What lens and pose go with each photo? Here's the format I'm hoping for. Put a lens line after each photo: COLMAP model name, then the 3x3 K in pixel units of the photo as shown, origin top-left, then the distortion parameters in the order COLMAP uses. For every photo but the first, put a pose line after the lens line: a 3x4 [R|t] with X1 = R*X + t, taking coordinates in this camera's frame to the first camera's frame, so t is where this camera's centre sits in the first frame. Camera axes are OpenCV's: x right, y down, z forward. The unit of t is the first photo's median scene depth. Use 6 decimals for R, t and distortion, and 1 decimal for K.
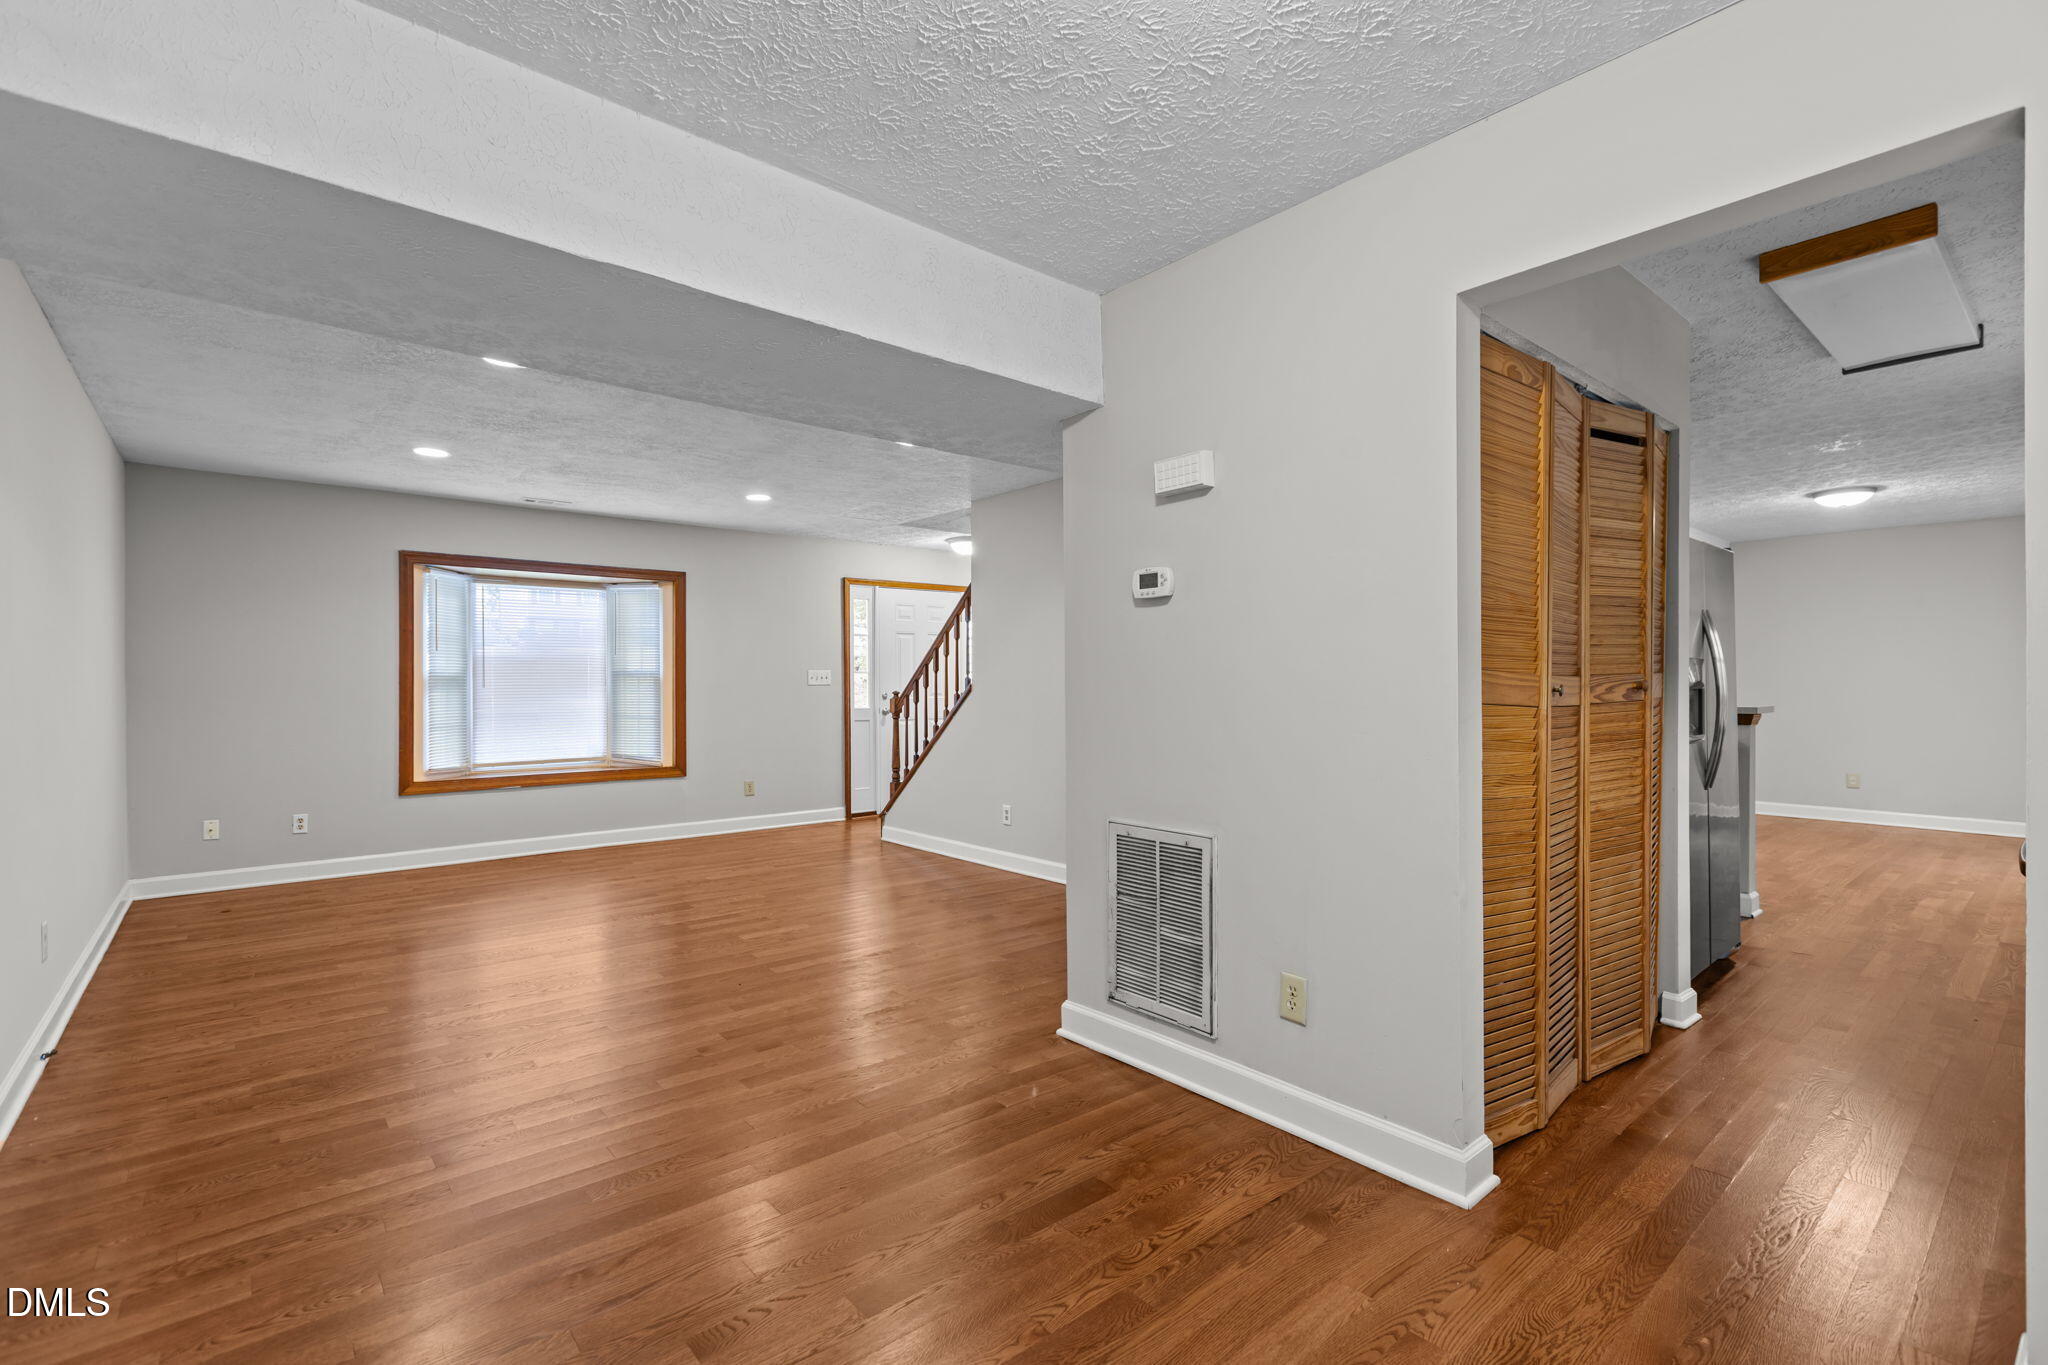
lens RADIAL K [[915.4, 0, 1024.3], [0, 915.4, 689.8], [0, 0, 1]] dist [-0.000217, 0.000123]
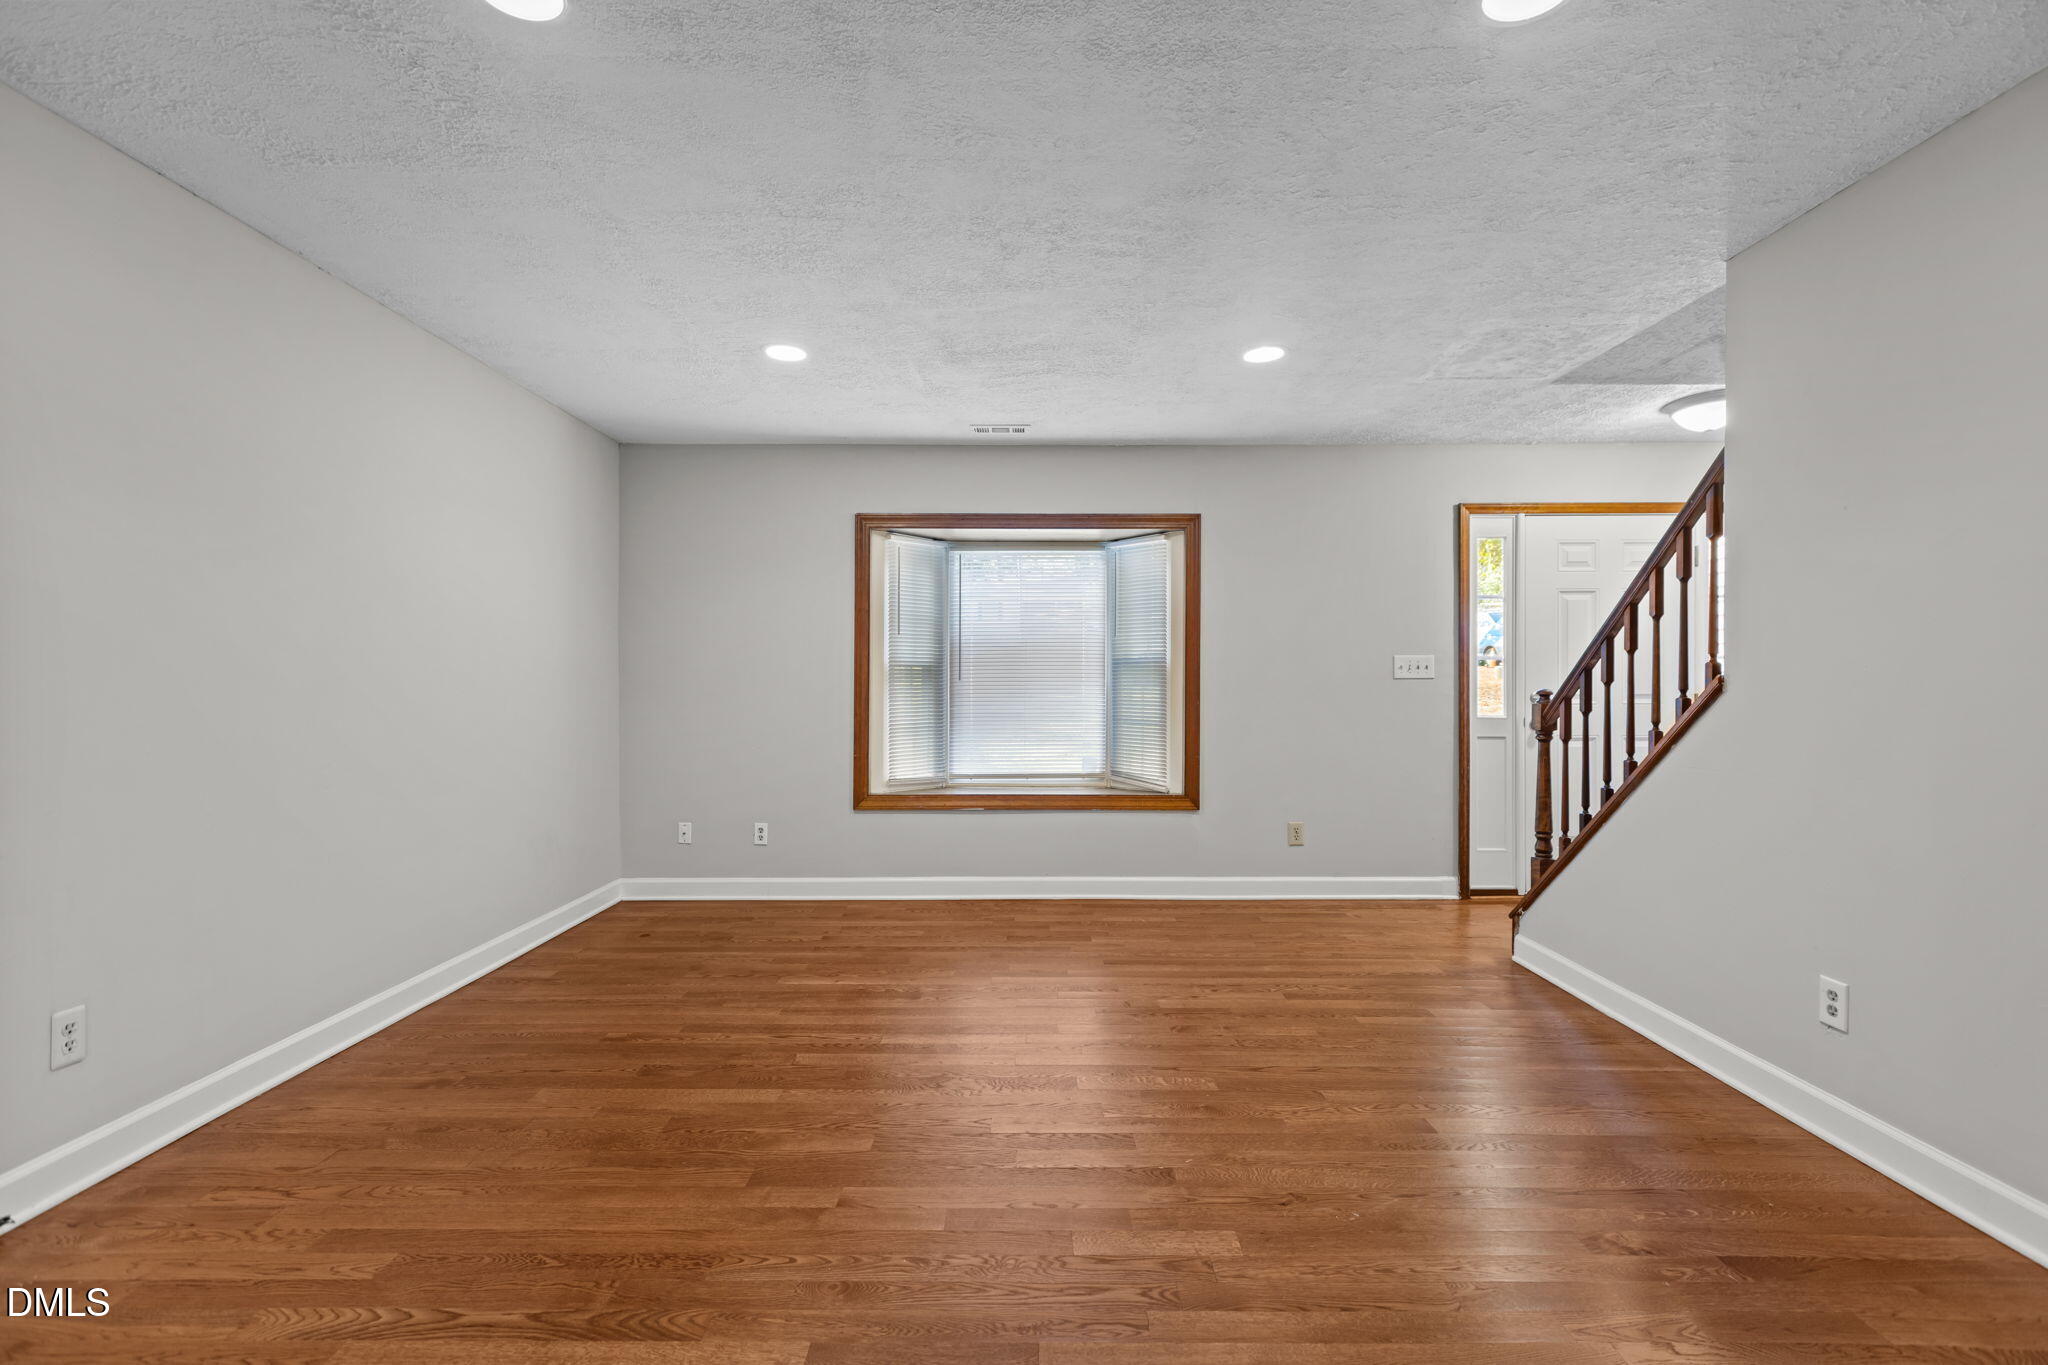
lens RADIAL K [[912.3, 0, 1024.0], [0, 912.3, 682.5], [0, 0, 1]] dist [0.002758, 0.000223]
pose [[0.763819, 0.005585, -0.645406, -0.027420], [-0.007811, 0.999969, -0.000590, -0.000236], [0.645383, 0.005492, 0.763840, 0.395272]]
